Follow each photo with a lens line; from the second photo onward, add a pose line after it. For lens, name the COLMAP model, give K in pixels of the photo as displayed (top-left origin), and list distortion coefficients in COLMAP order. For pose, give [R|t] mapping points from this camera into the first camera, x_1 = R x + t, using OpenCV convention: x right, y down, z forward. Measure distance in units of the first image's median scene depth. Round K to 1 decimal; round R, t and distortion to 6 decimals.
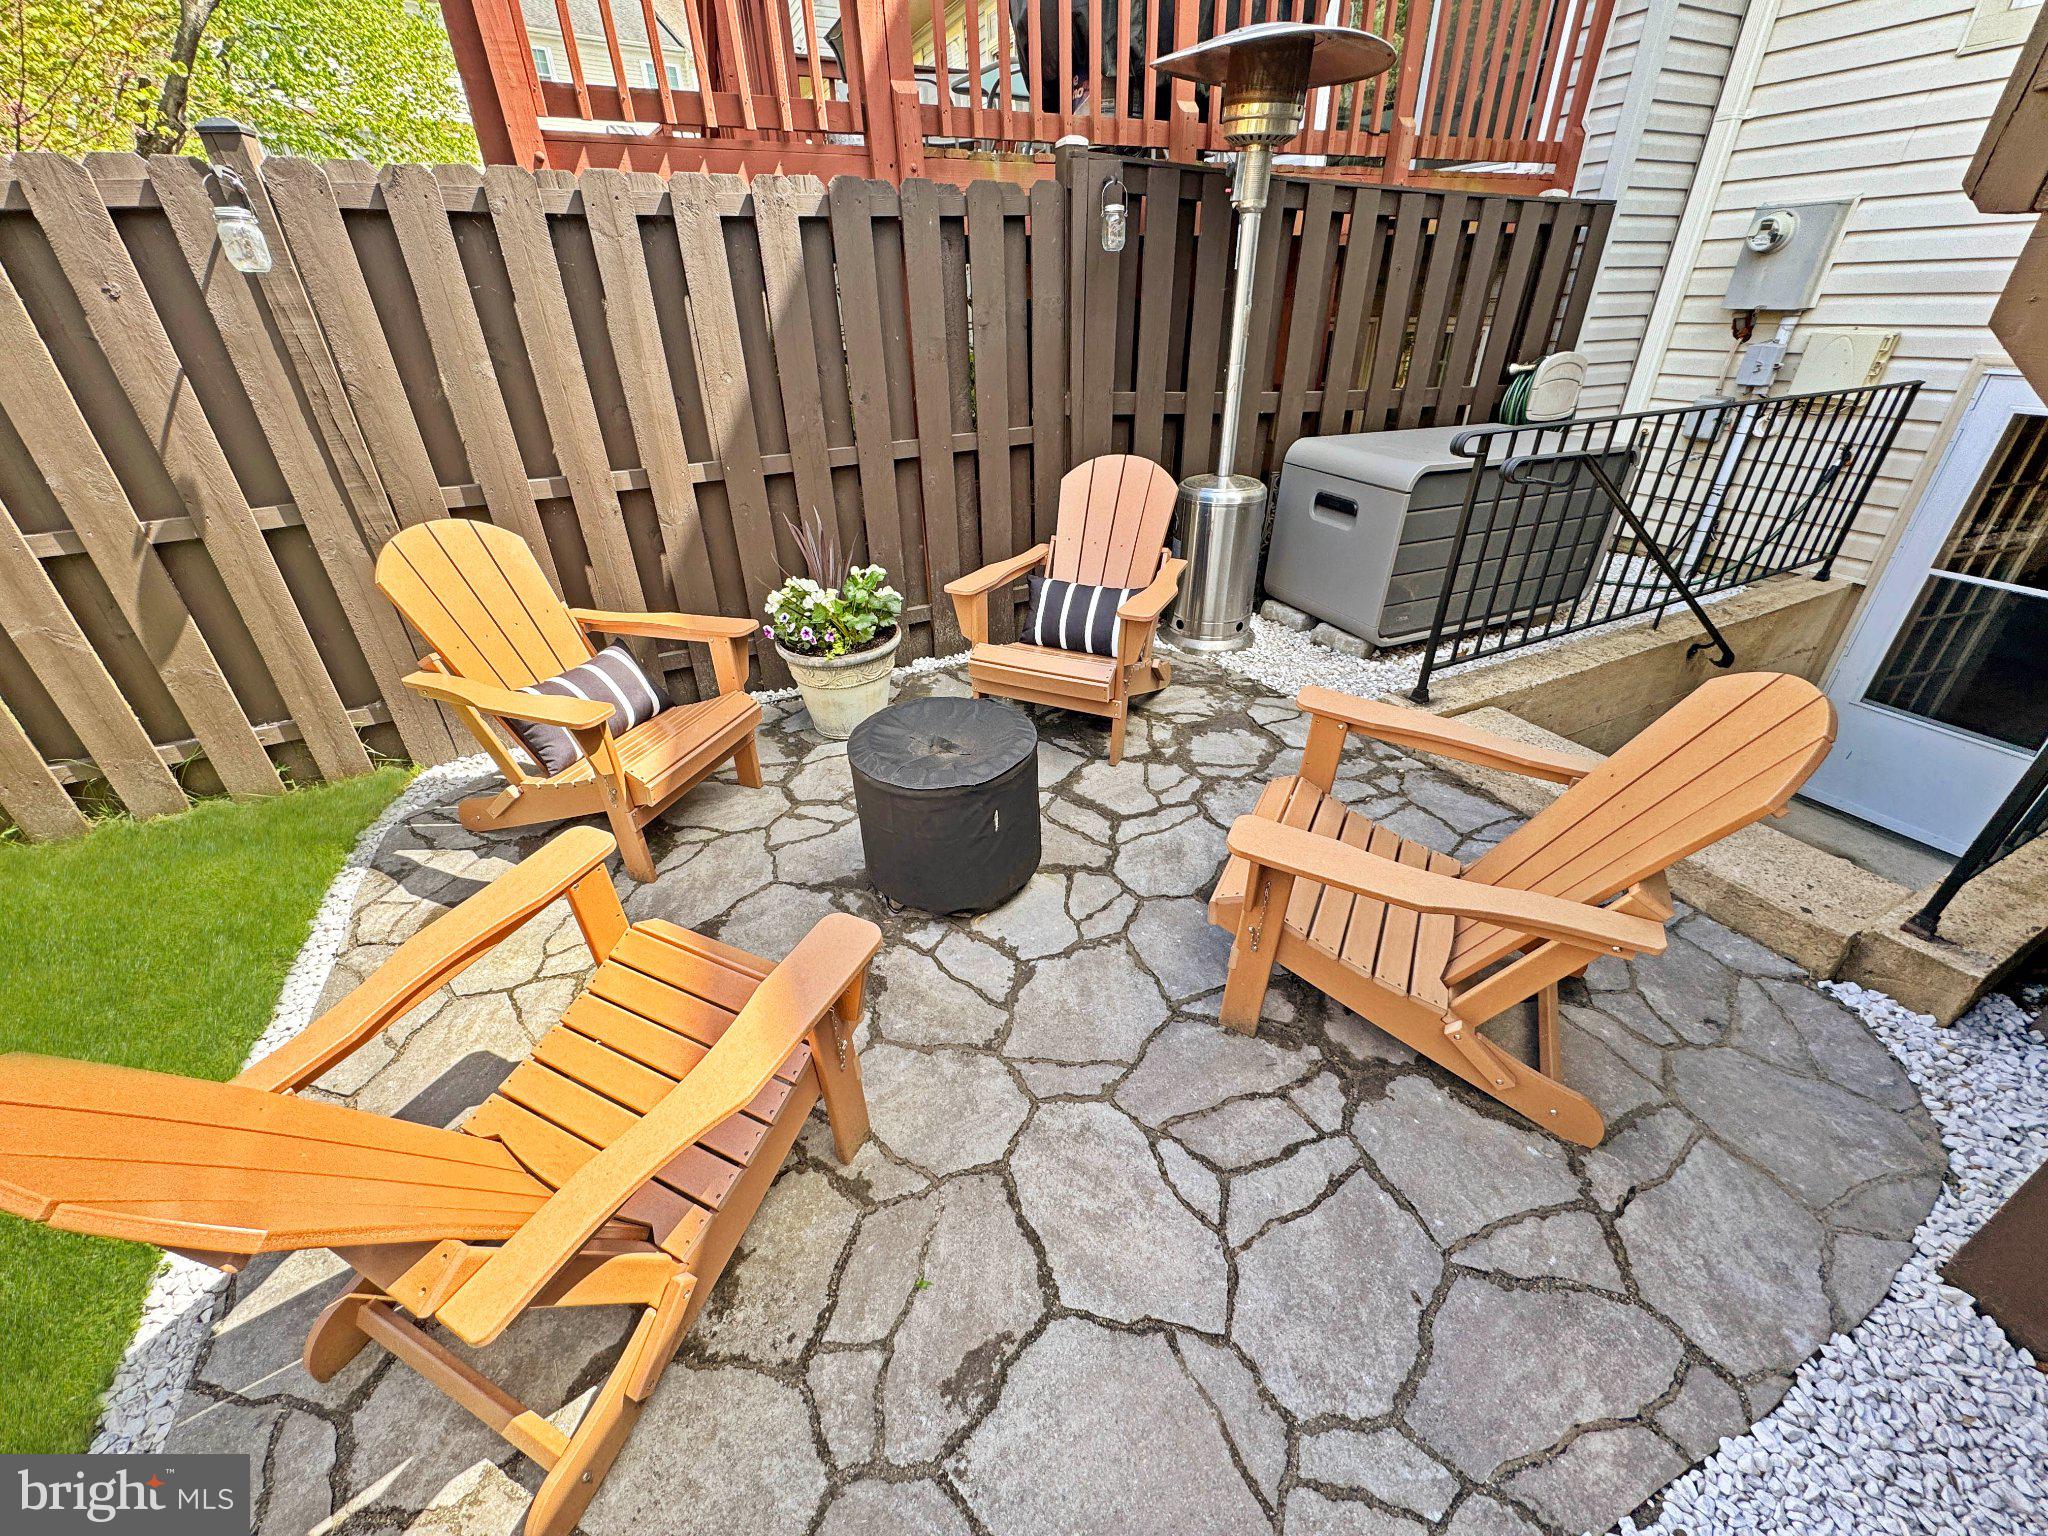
lens RADIAL K [[814.7, 0, 1022.1], [0, 814.7, 765.2], [0, 0, 1]] dist [-0.002122, 0.000239]
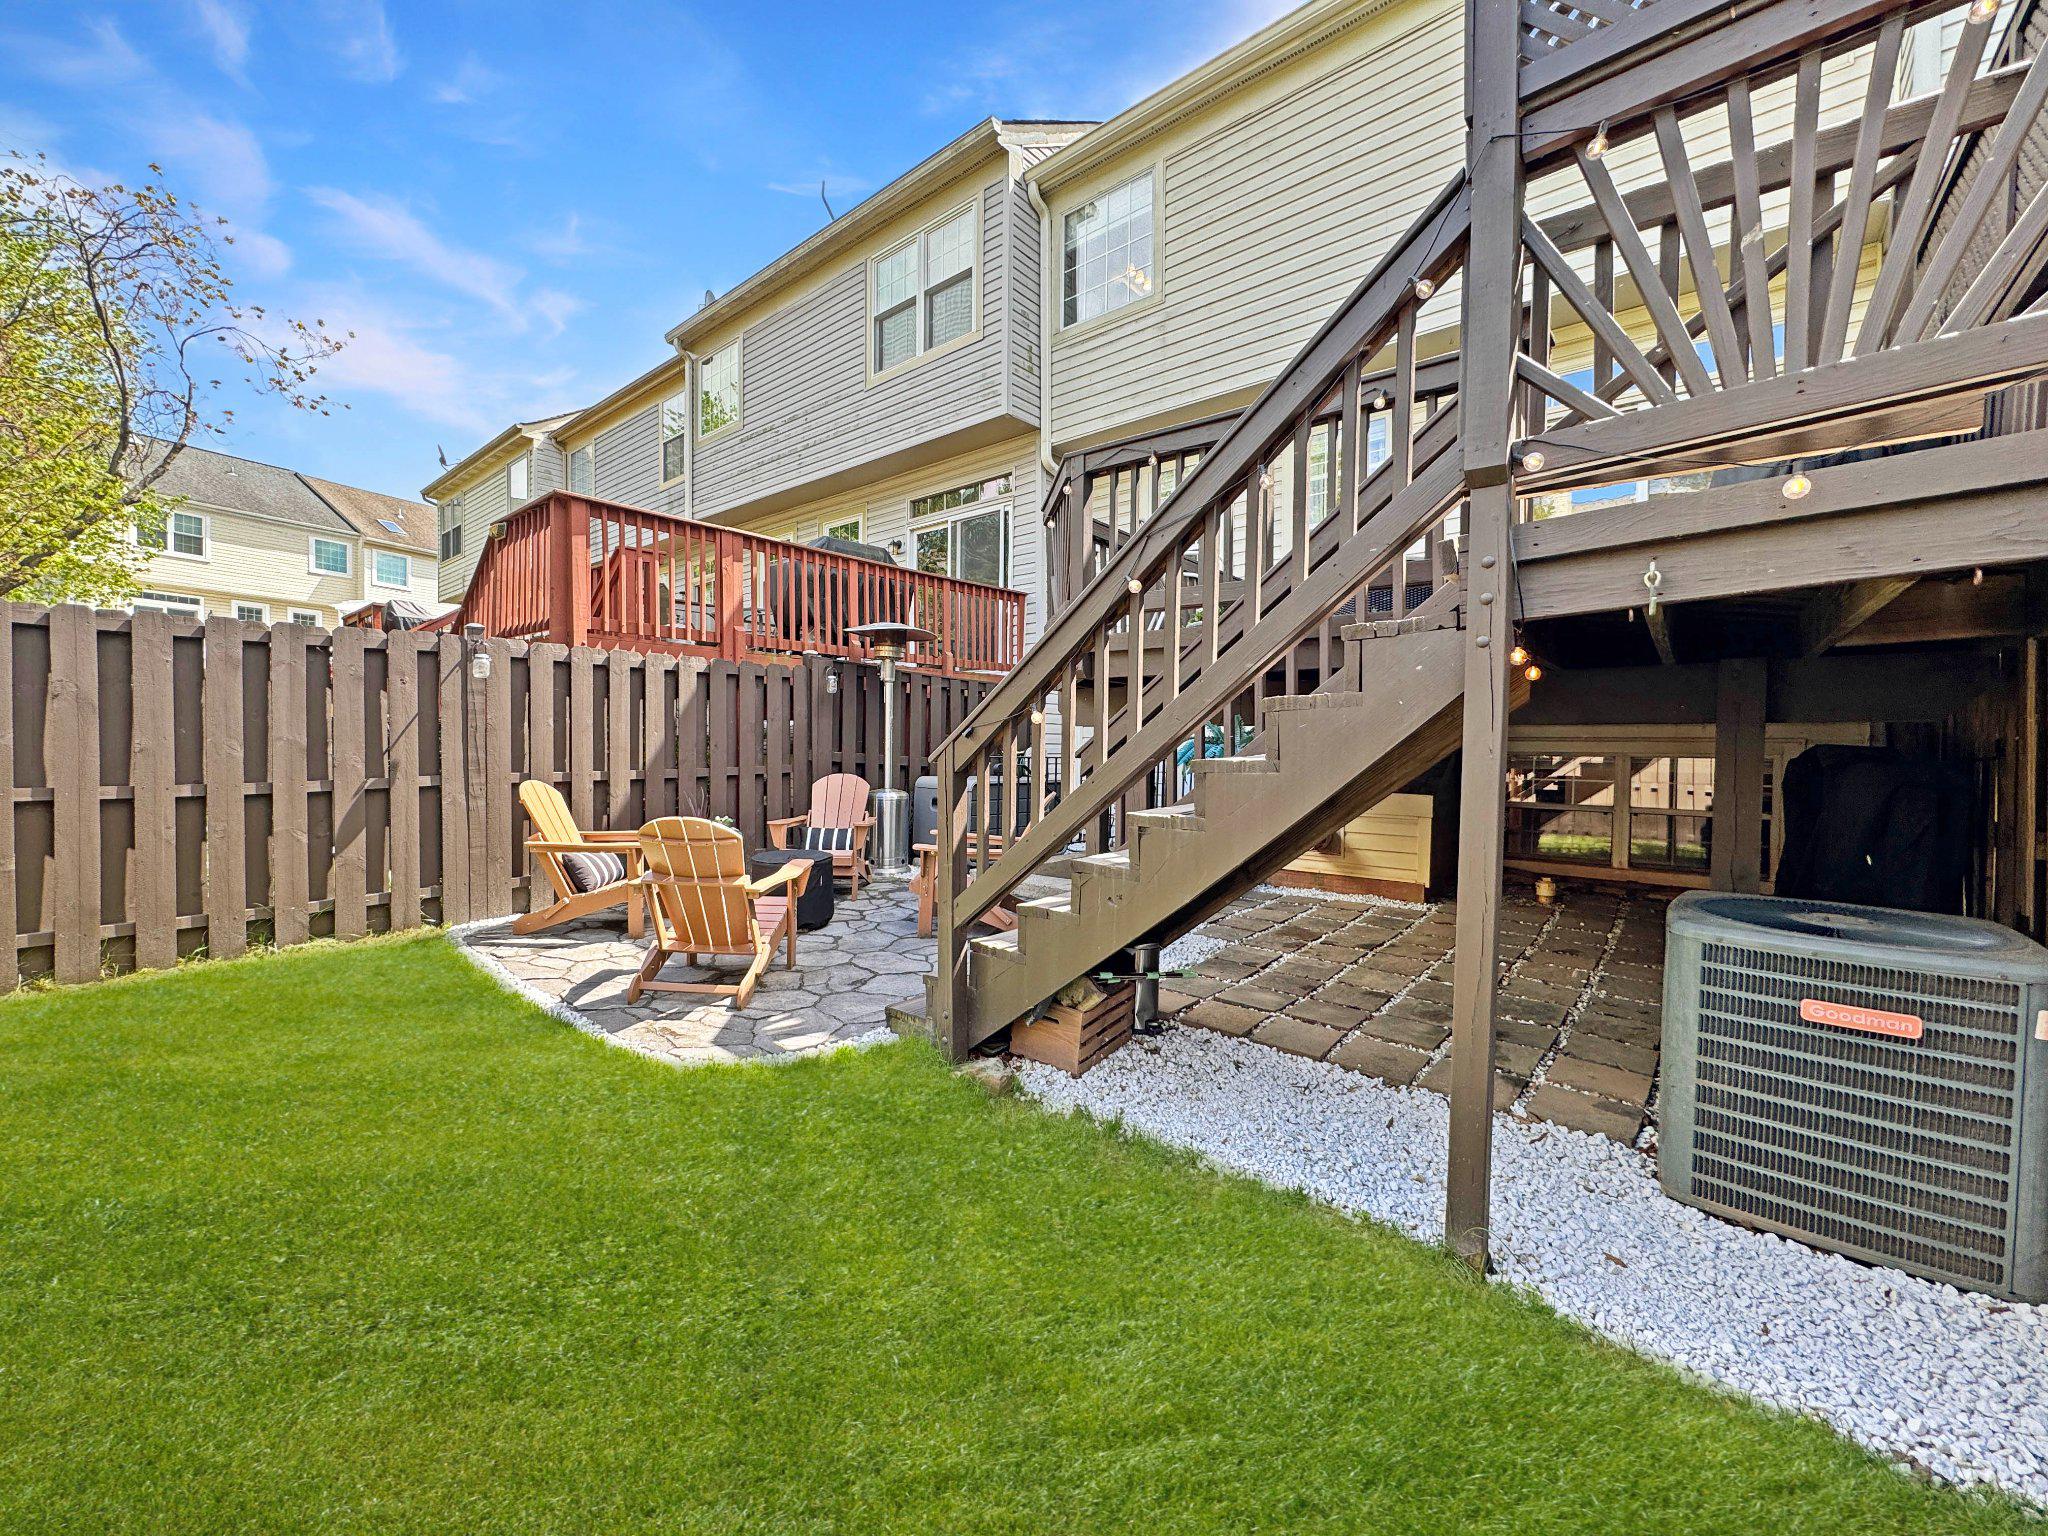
lens RADIAL K [[814.7, 0, 1022.1], [0, 814.7, 765.2], [0, 0, 1]] dist [-0.002122, 0.000239]
pose [[0.911020, 0.017483, 0.411991, -0.330938], [0.181255, 0.880432, -0.438163, 0.630461], [-0.370390, 0.473851, 0.798922, -0.907070]]
